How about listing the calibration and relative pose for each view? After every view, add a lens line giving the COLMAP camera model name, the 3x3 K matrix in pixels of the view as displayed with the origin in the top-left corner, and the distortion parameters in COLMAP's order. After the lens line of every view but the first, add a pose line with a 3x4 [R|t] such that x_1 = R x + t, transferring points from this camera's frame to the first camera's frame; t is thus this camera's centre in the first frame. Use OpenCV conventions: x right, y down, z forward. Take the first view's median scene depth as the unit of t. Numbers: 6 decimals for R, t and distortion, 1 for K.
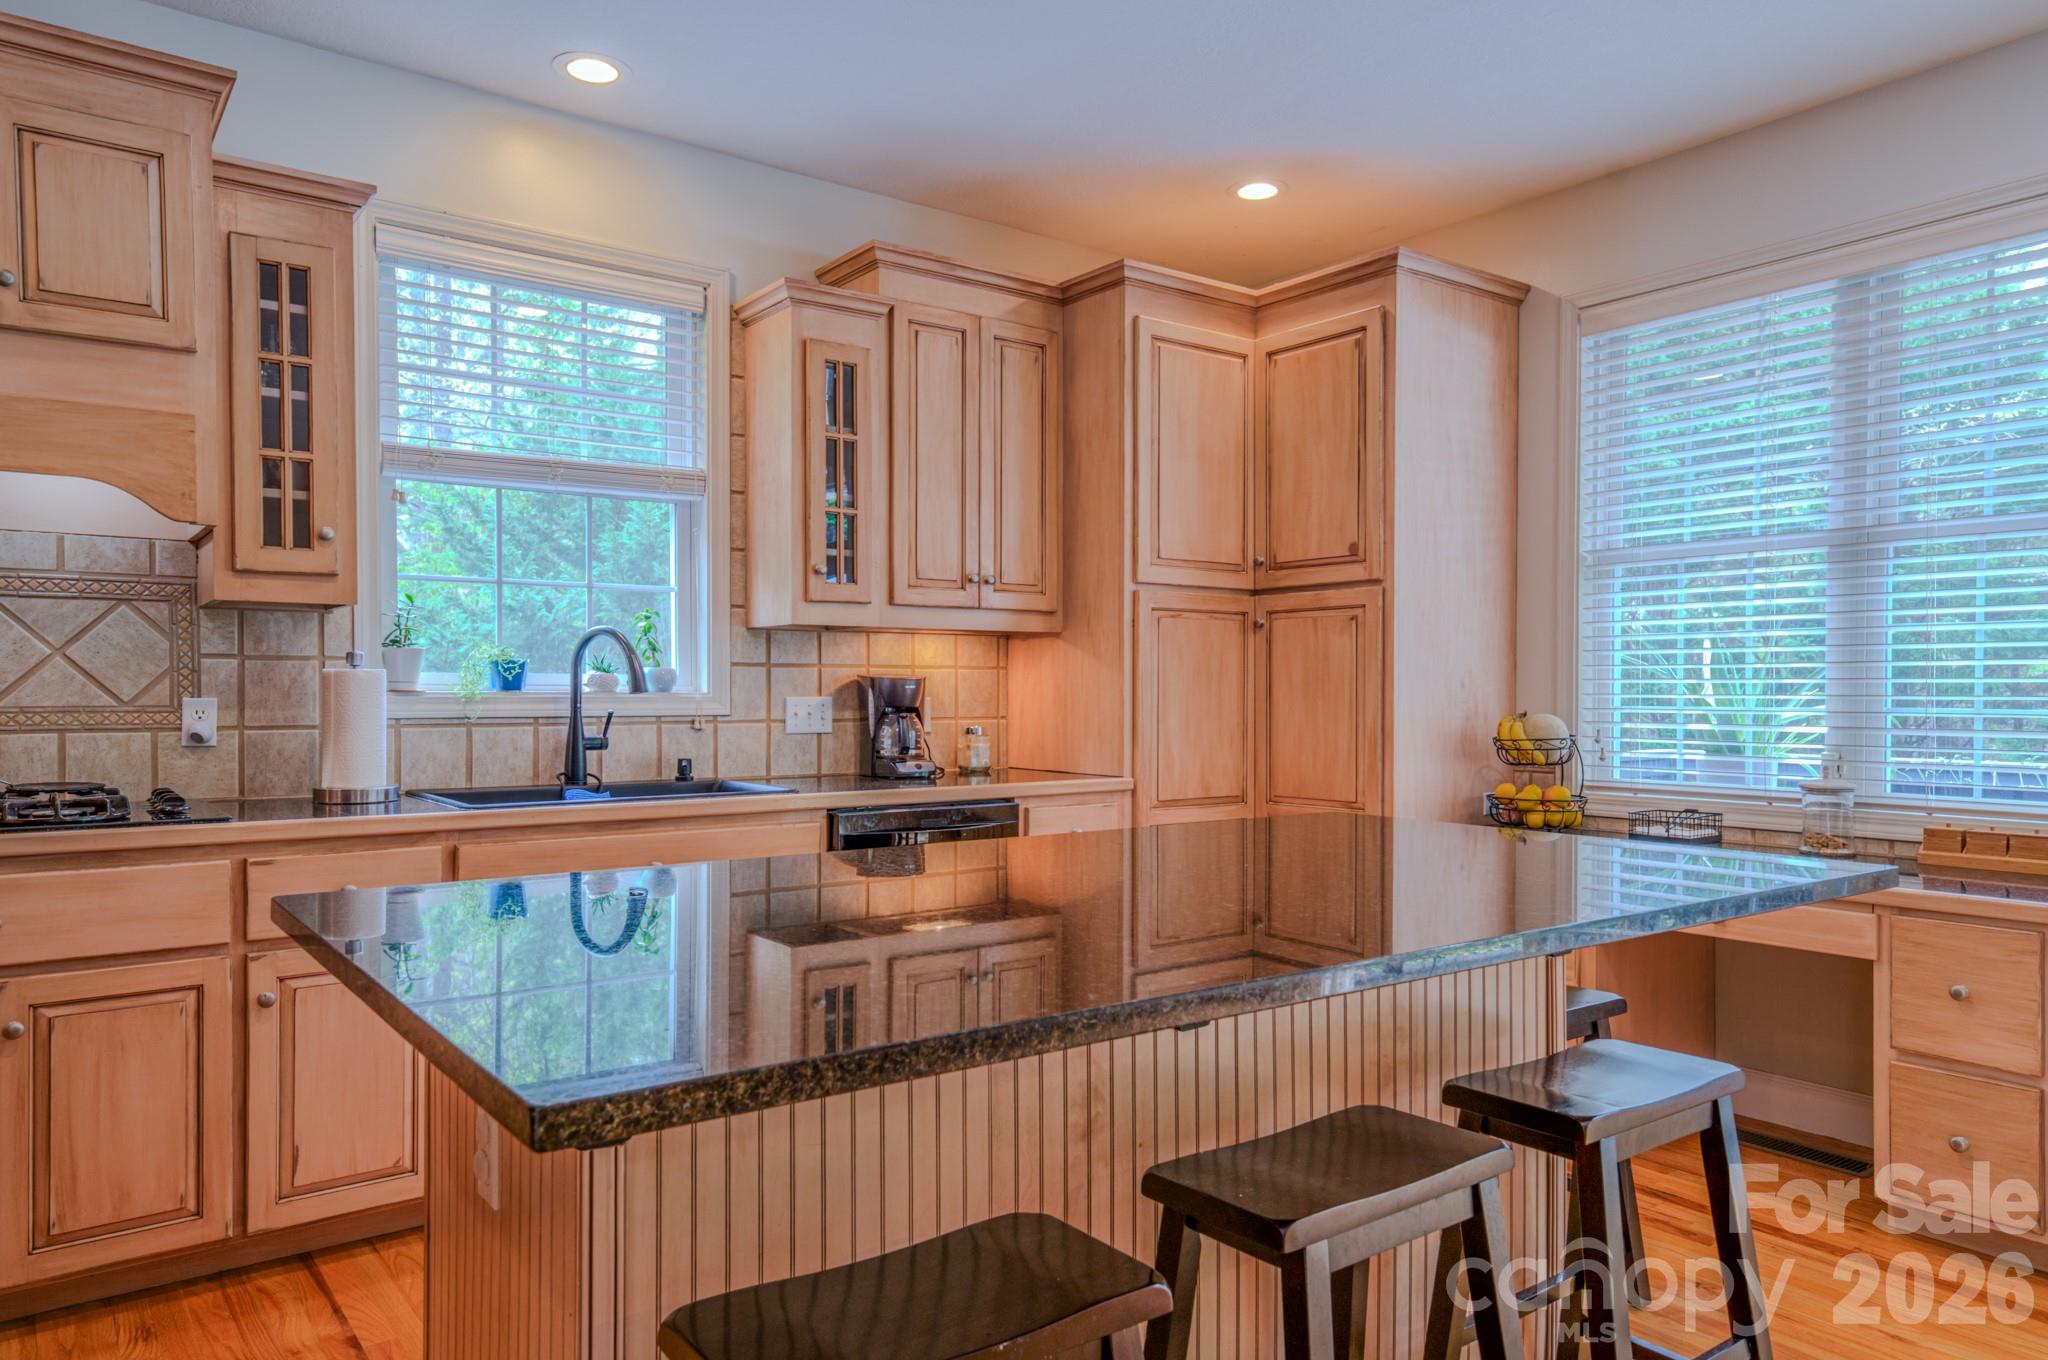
lens RADIAL K [[1350.4, 0, 1024.0], [0, 1350.4, 680.0], [0, 0, 1]] dist [-0.005405, -0.001458]
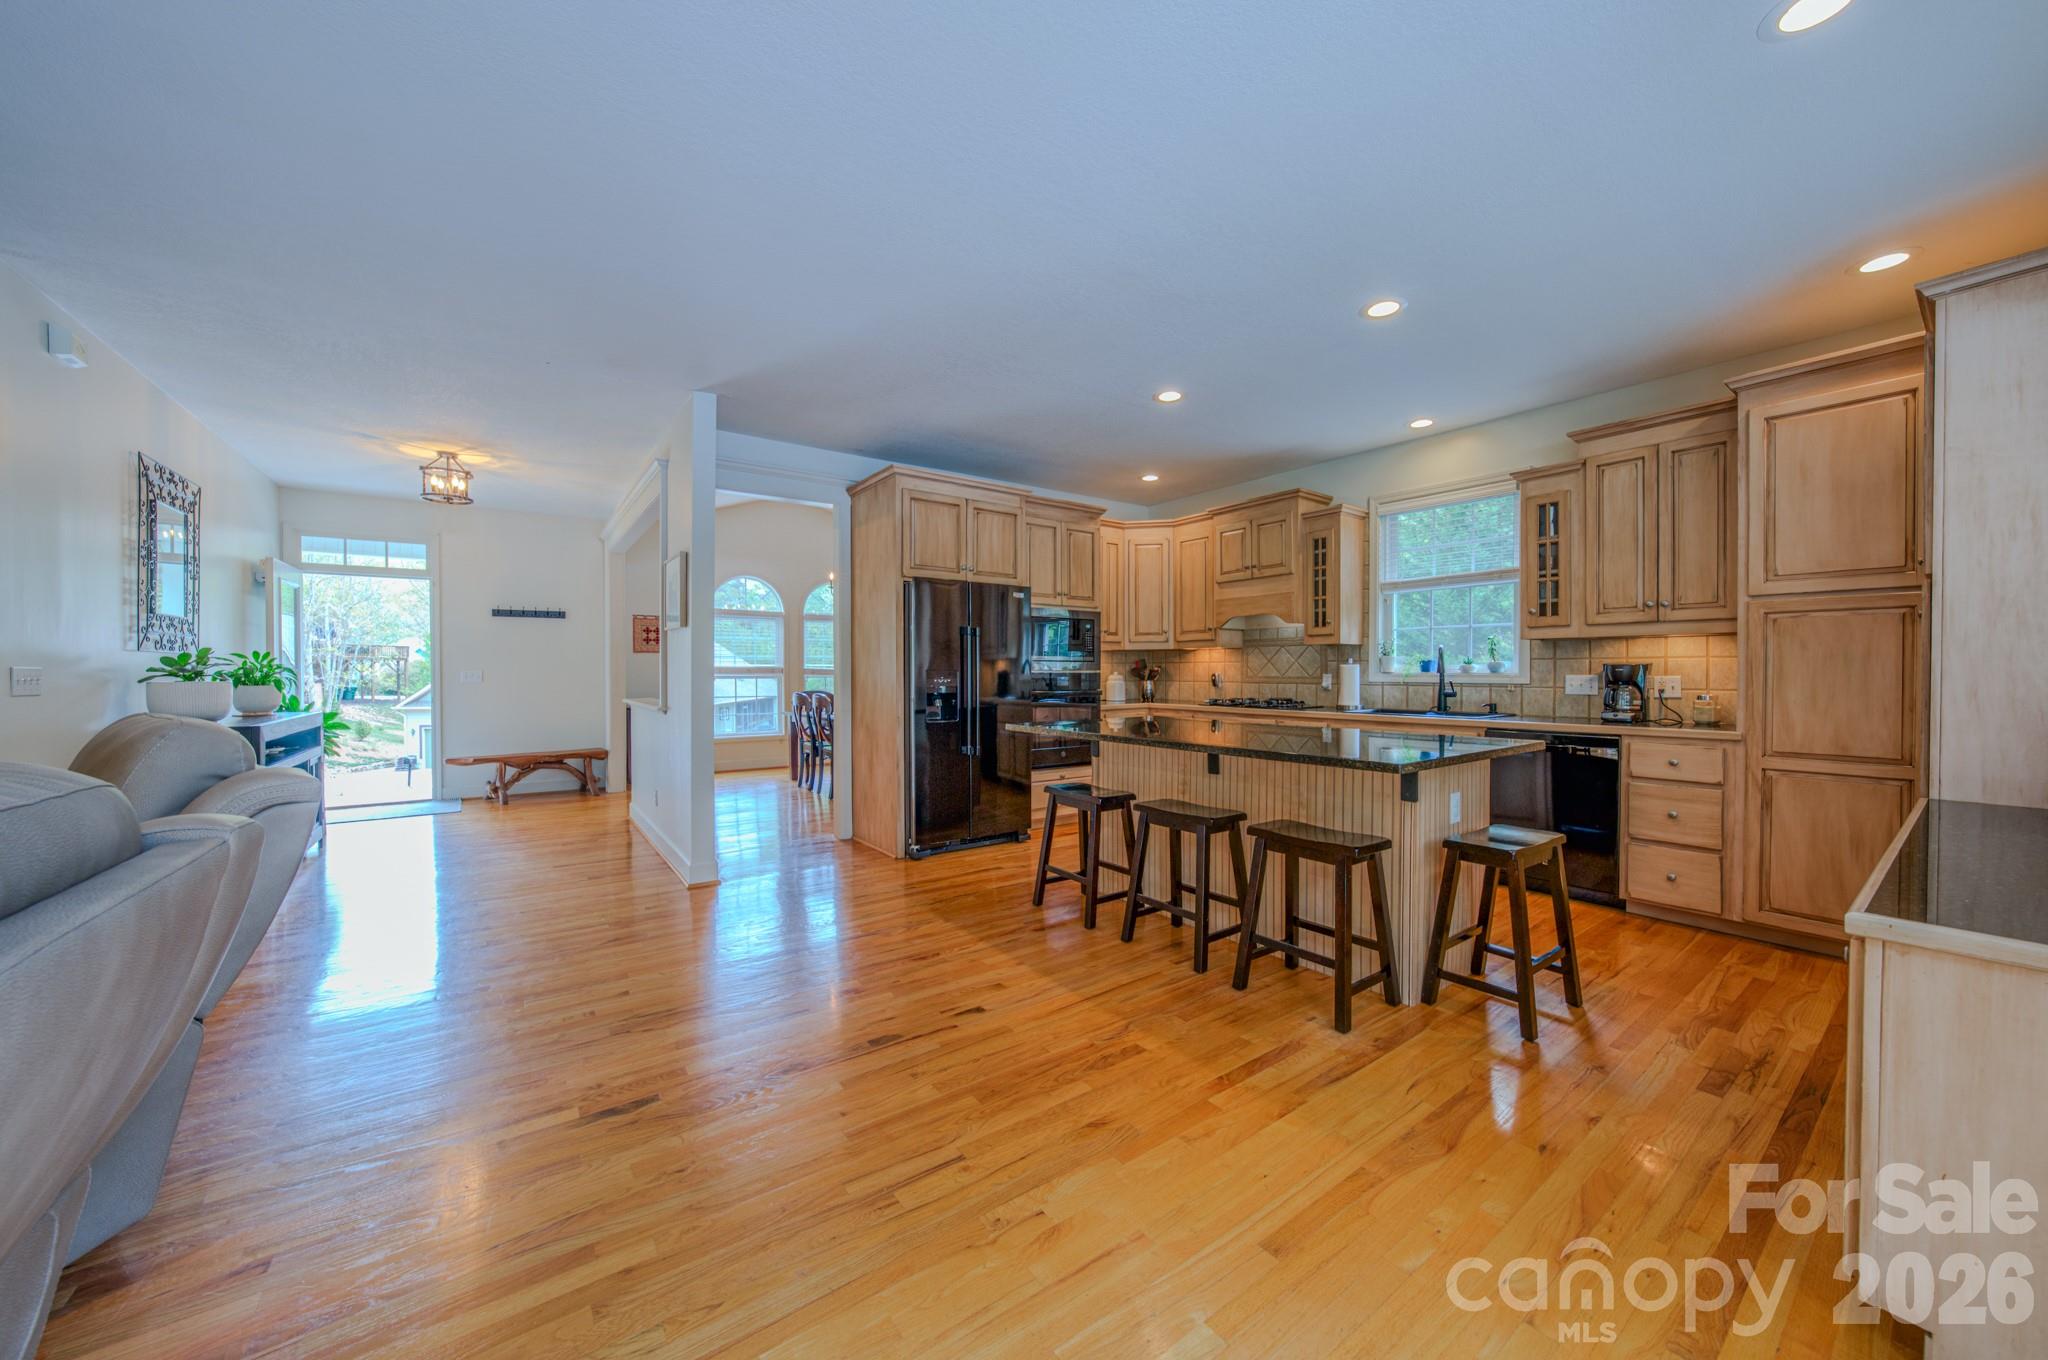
lens RADIAL K [[765.7, 0, 1024.0], [0, 765.7, 680.0], [0, 0, 1]] dist [-0.000257, 0.000128]
pose [[-0.035960, 0.009506, -0.999308, 1.053183], [0.005822, 0.999940, 0.009302, 0.005053], [0.999336, -0.005484, -0.036013, 0.297271]]
